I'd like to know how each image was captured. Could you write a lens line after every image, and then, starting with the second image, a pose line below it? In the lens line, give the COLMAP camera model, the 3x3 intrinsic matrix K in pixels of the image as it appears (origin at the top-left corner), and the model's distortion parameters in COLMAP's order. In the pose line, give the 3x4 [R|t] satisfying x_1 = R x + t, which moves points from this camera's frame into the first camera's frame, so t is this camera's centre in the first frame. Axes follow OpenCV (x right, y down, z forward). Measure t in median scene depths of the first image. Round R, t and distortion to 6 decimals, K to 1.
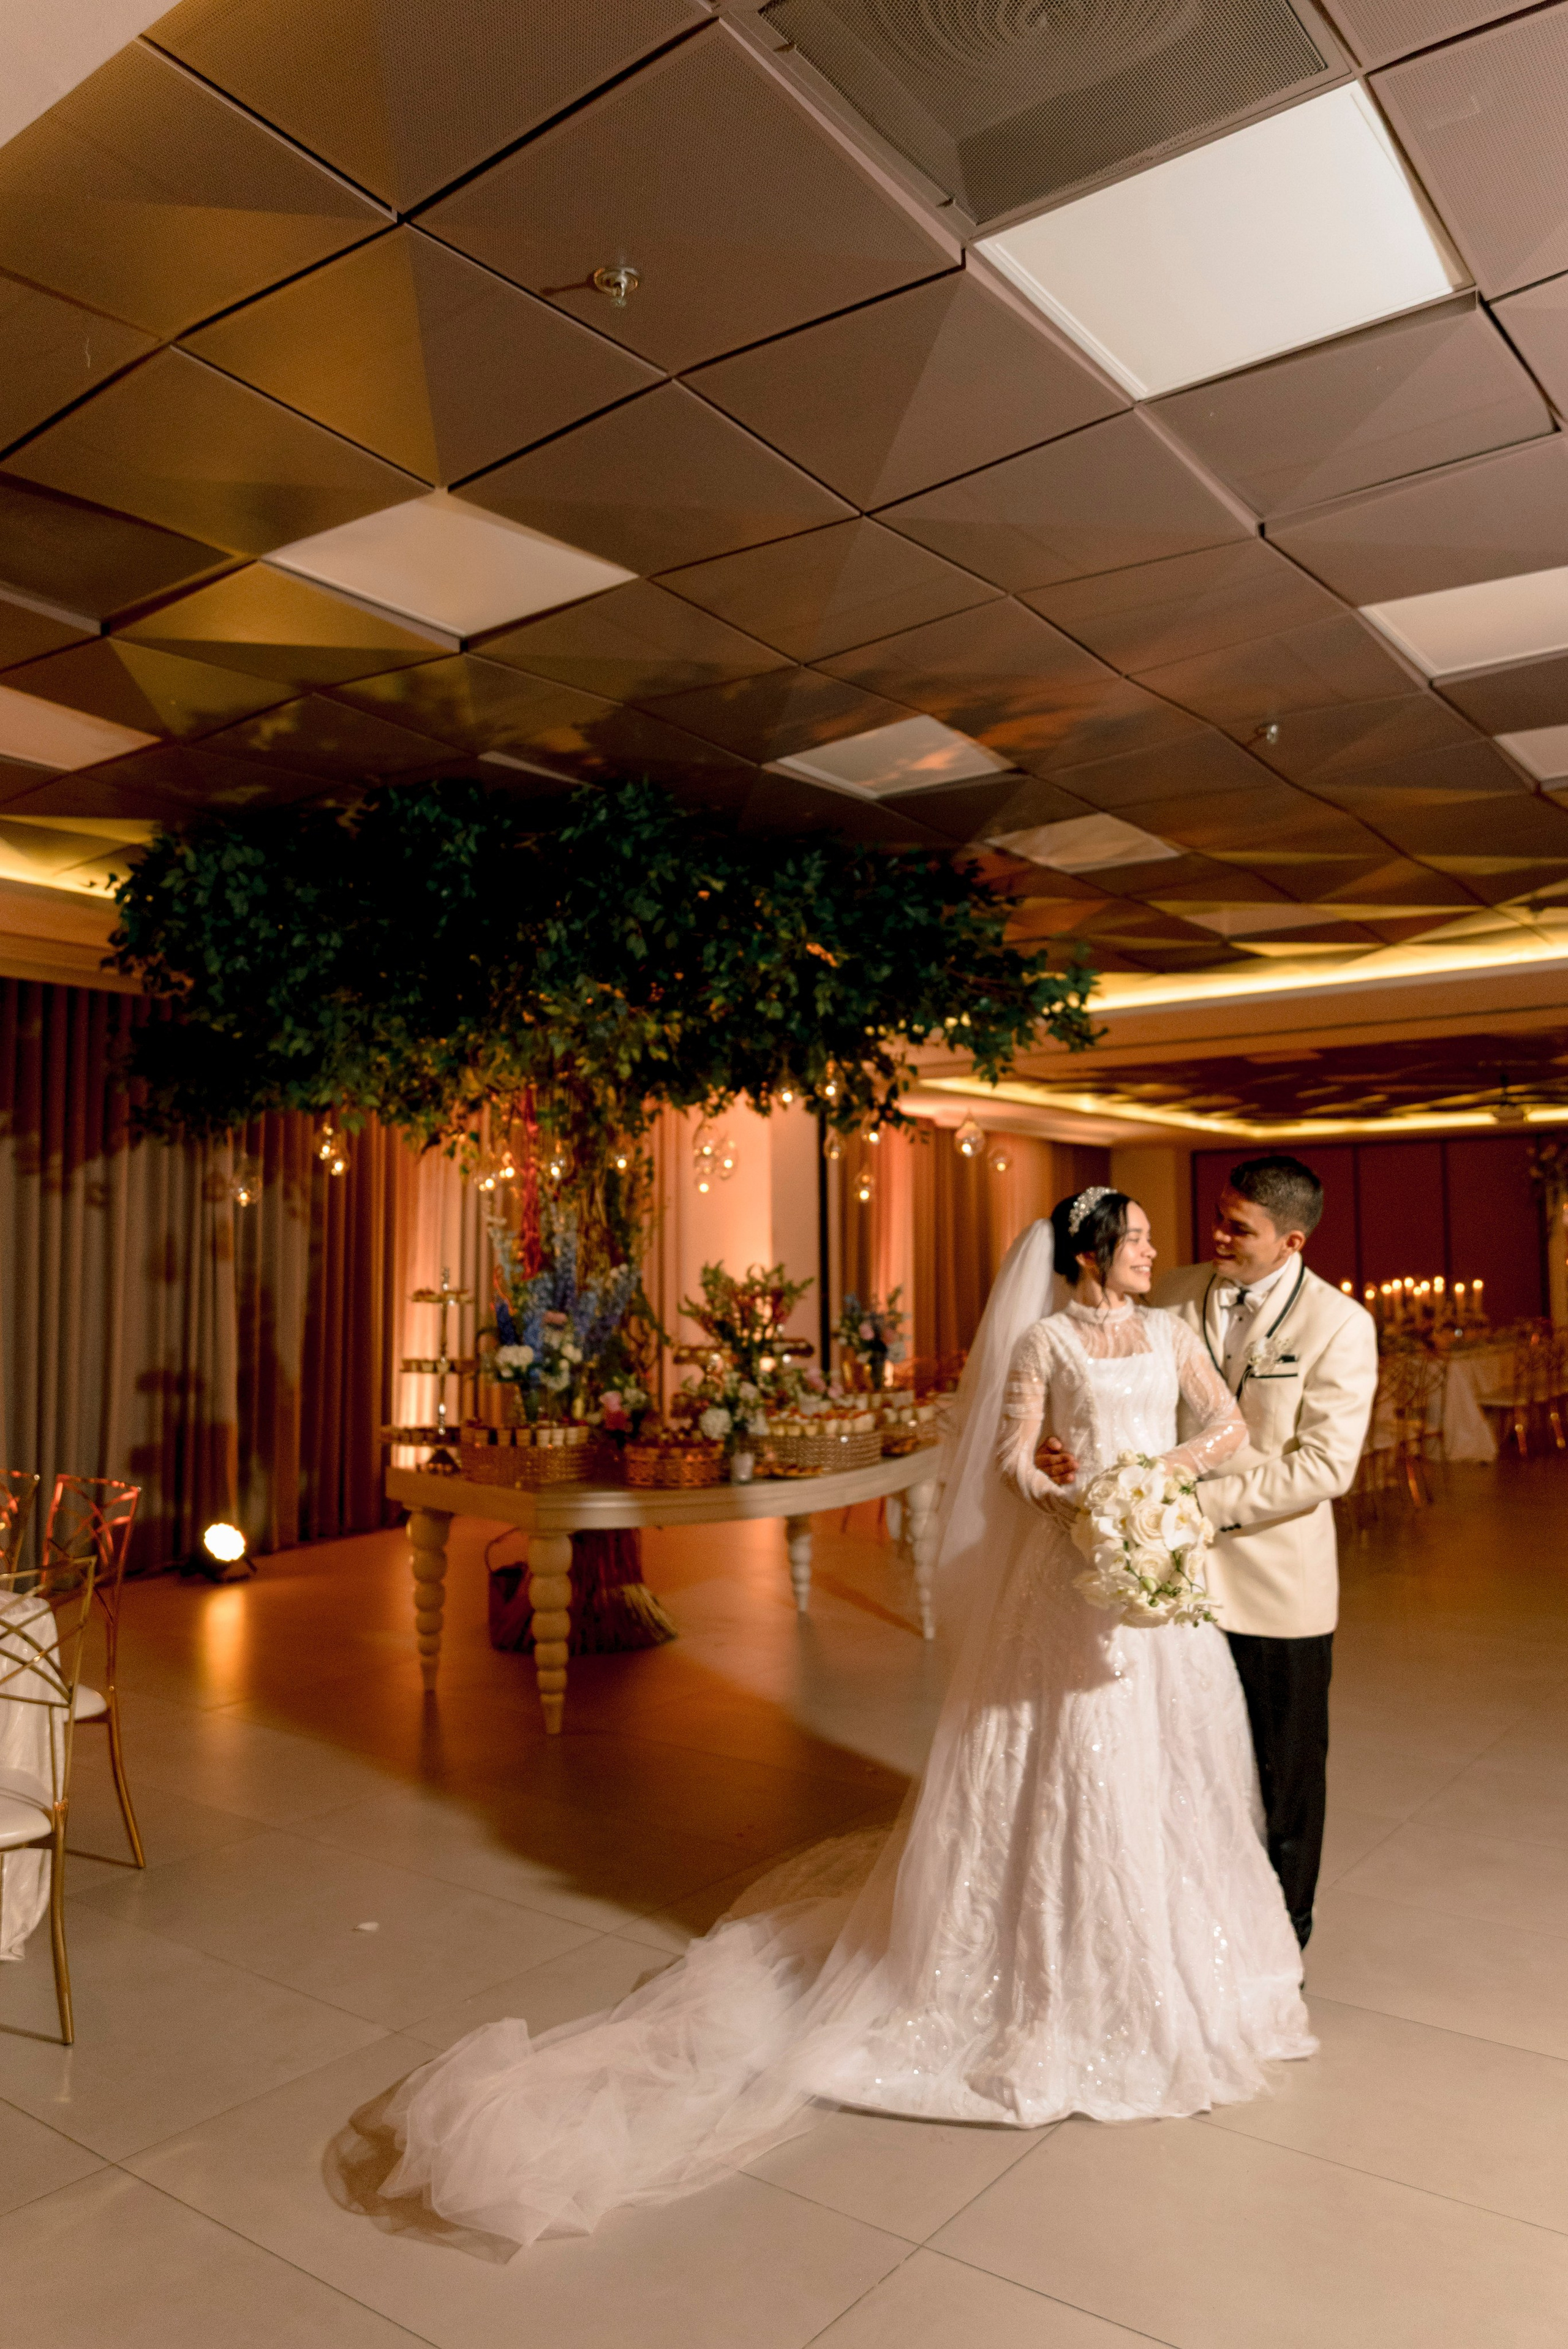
lens RADIAL K [[1603.4, 0, 821.9], [0, 1603.4, 1133.9], [0, 0, 1]] dist [-0.004496, -0.002621]
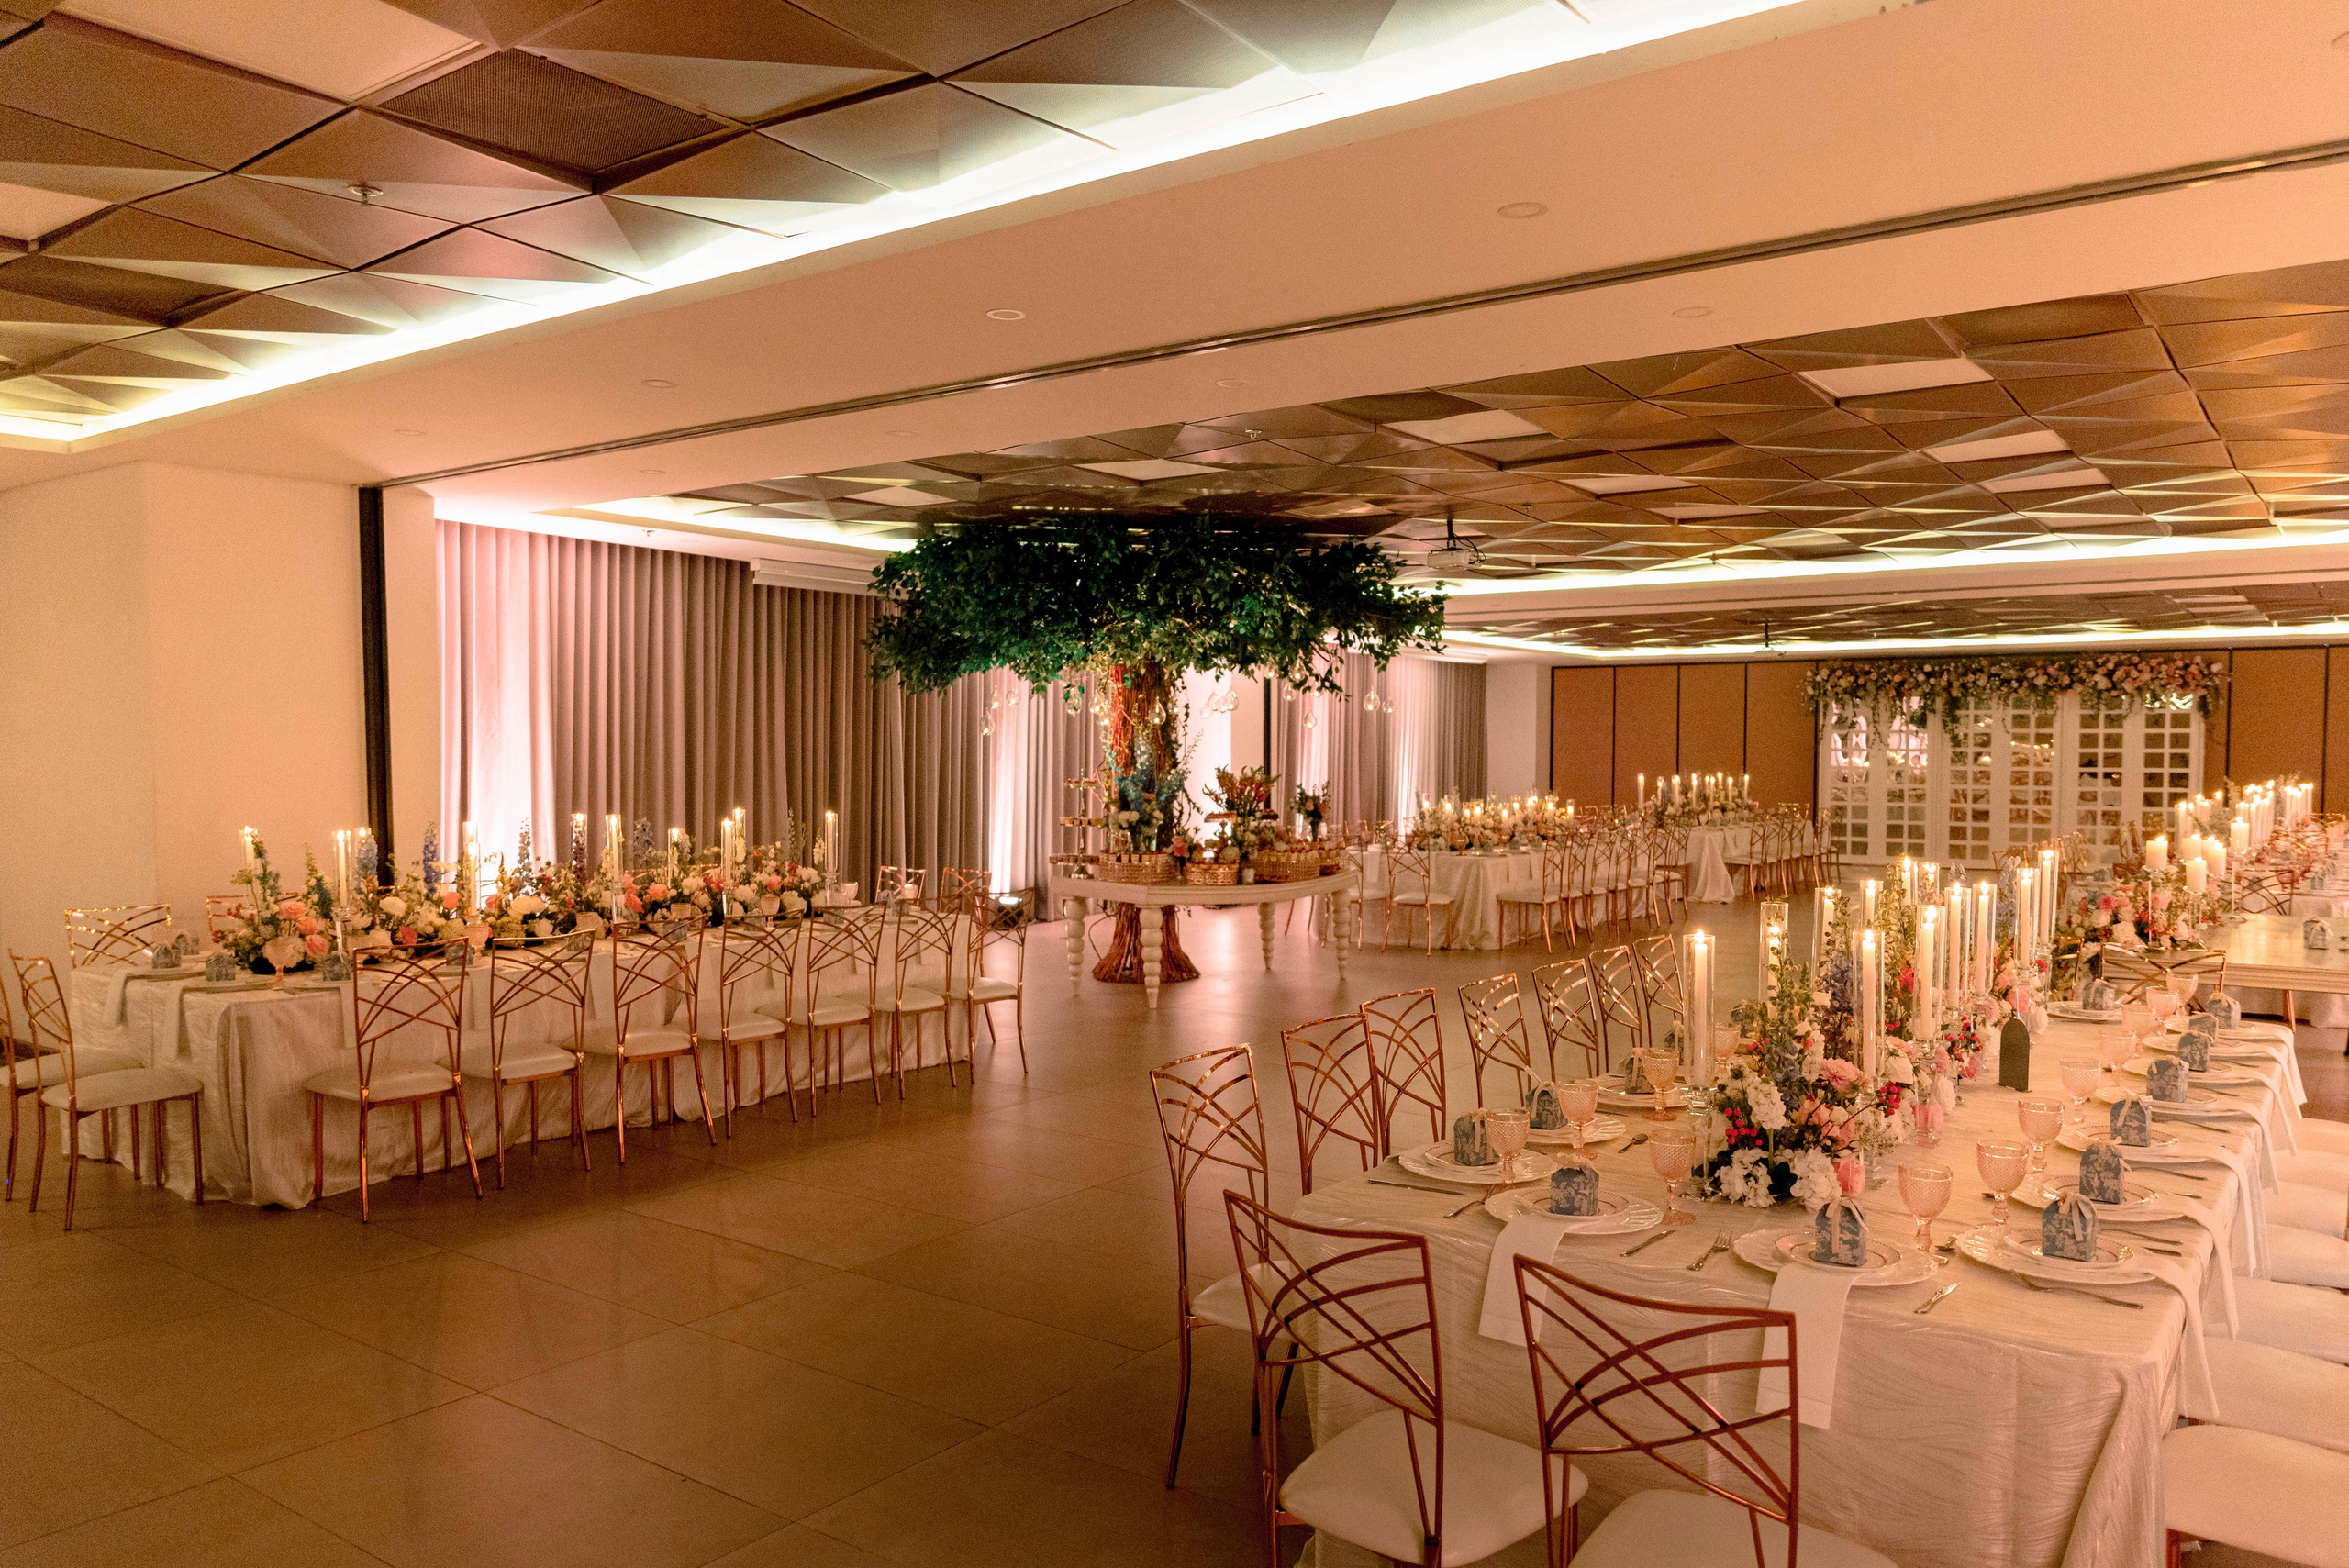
lens RADIAL K [[1603.3, 0, 1263.3], [0, 1603.3, 793.2], [0, 0, 1]] dist [-0.004496, -0.002621]
pose [[0.999534, 0.010693, 0.028582, -0.083716], [-0.013810, 0.993703, 0.111188, -0.095127], [-0.027213, -0.111531, 0.993388, -0.831386]]
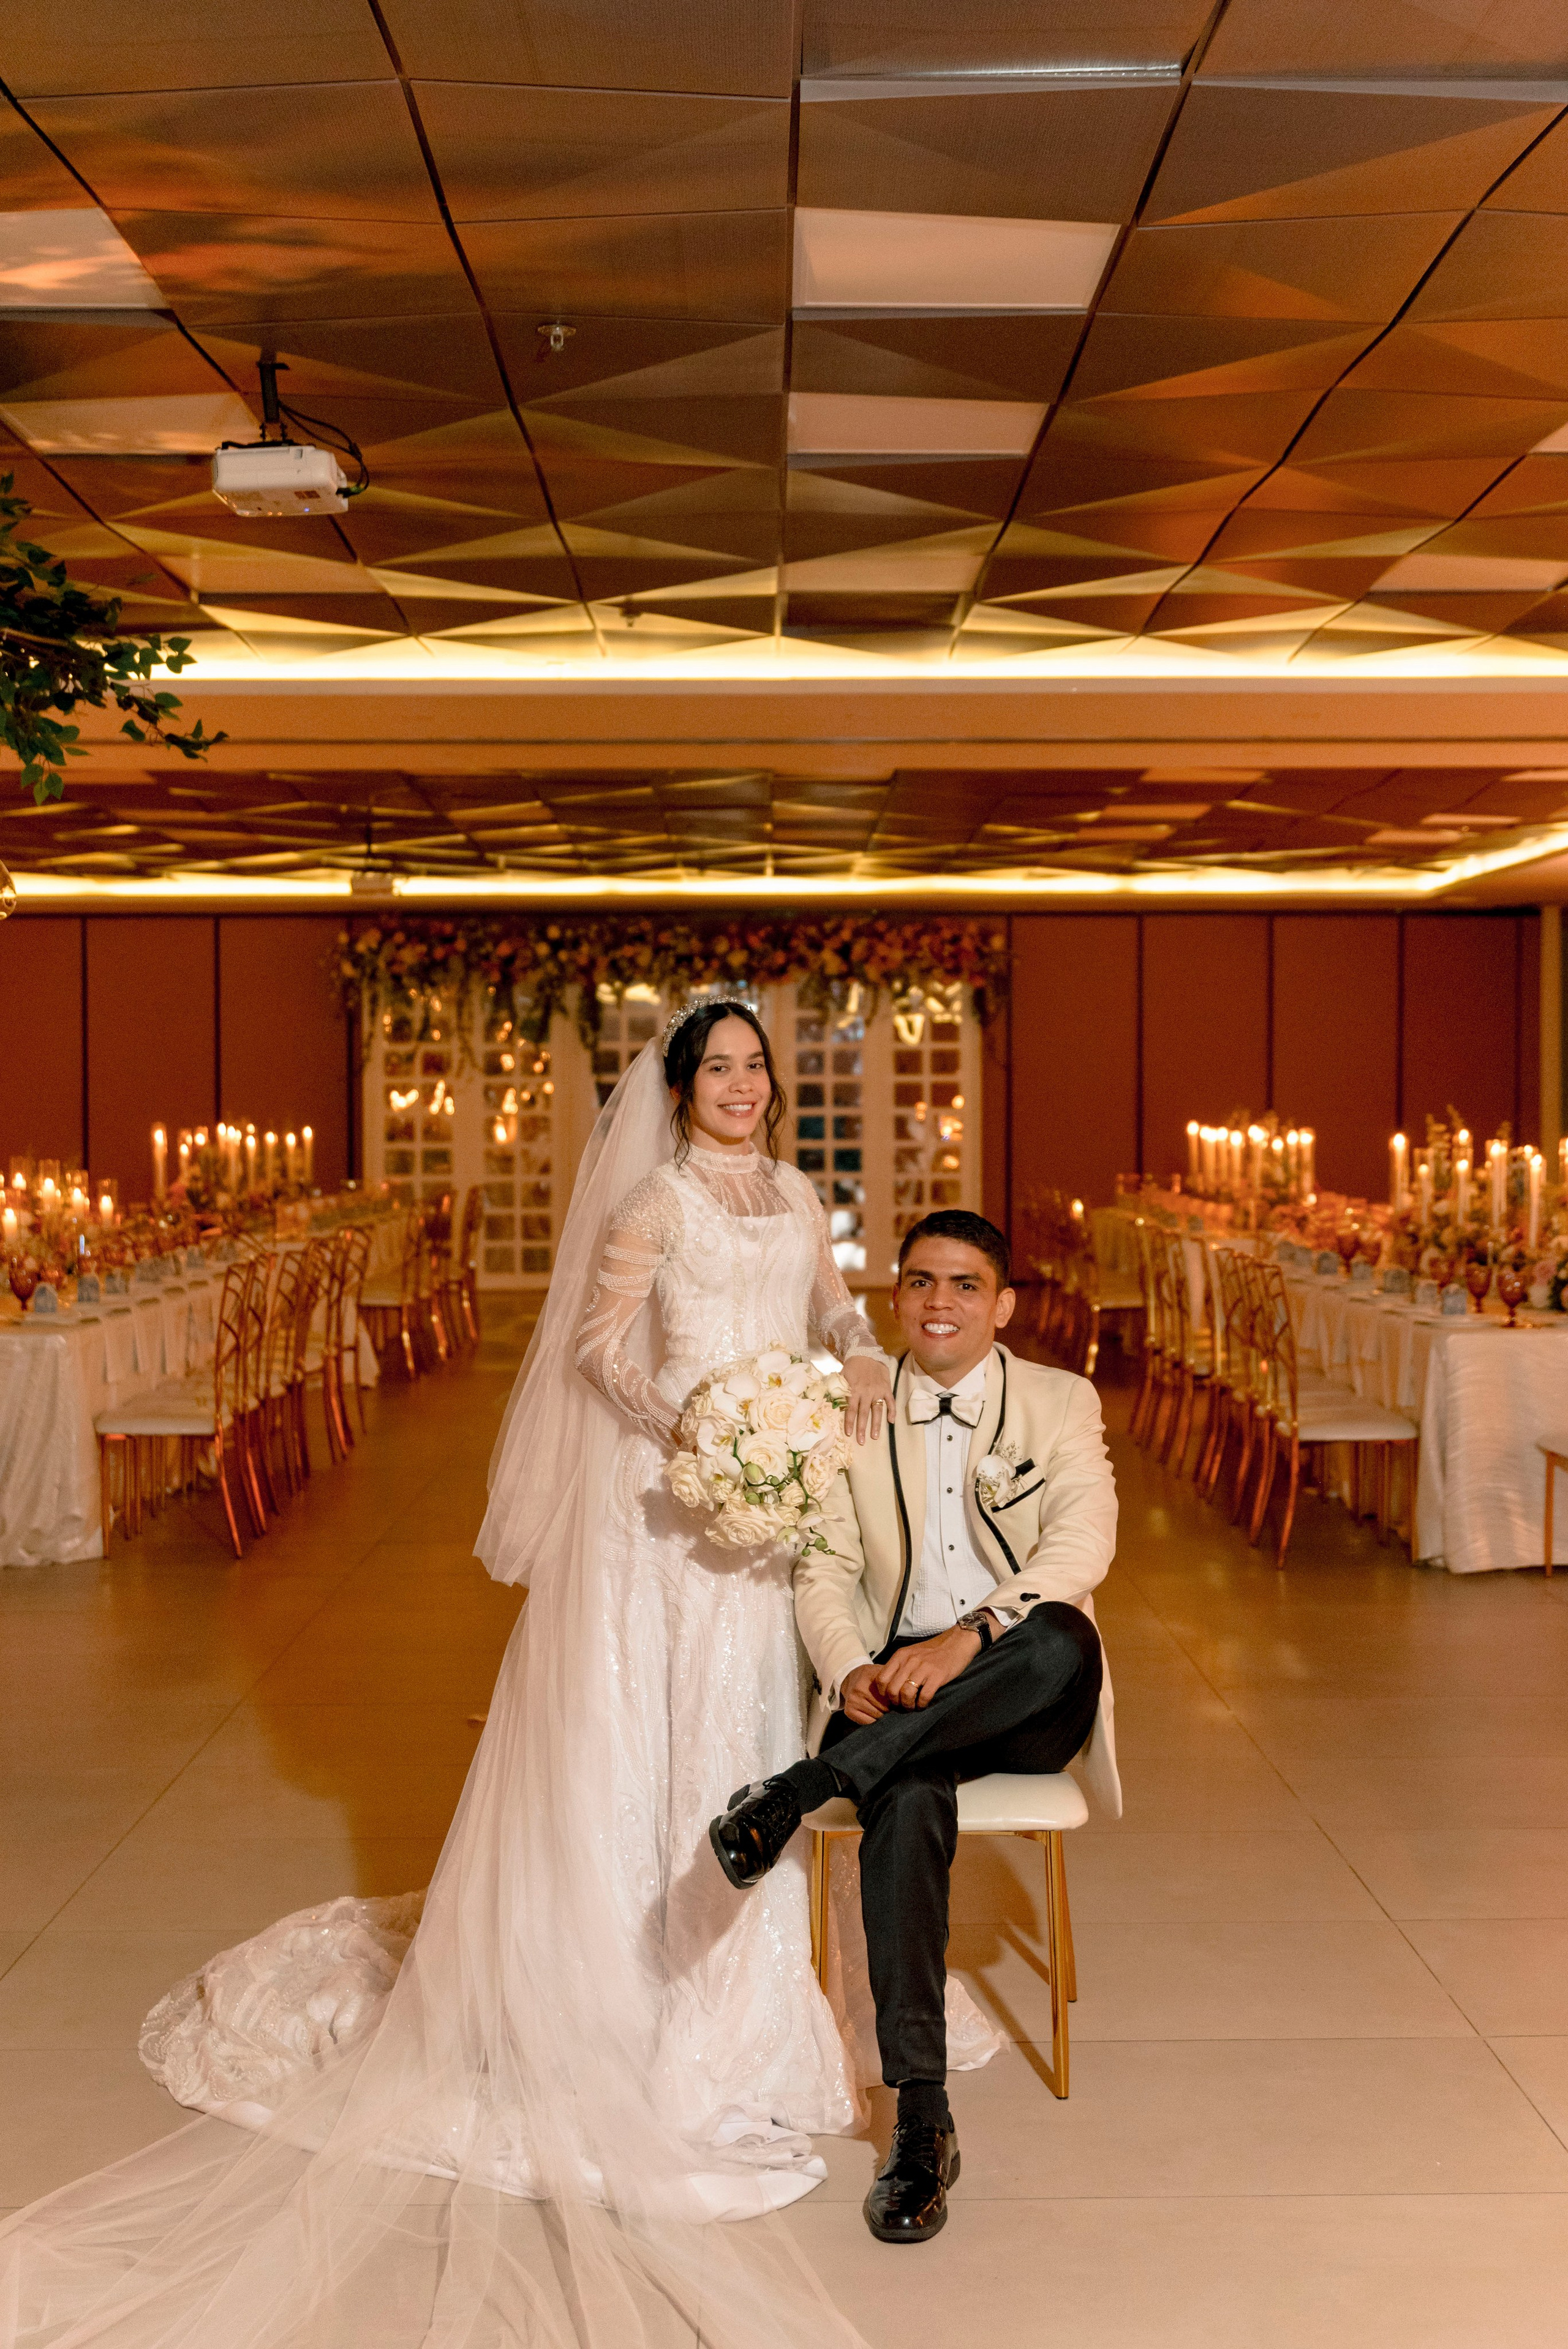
lens RADIAL K [[2638.5, 0, 779.9], [0, 2638.5, 1117.3], [0, 0, 1]] dist [0.008158, 0.000000]
pose [[0.790838, 0.000918, 0.612025, -0.296167], [-0.052498, 0.996415, 0.066341, 0.007548], [-0.609770, -0.084595, 0.788051, 0.001749]]
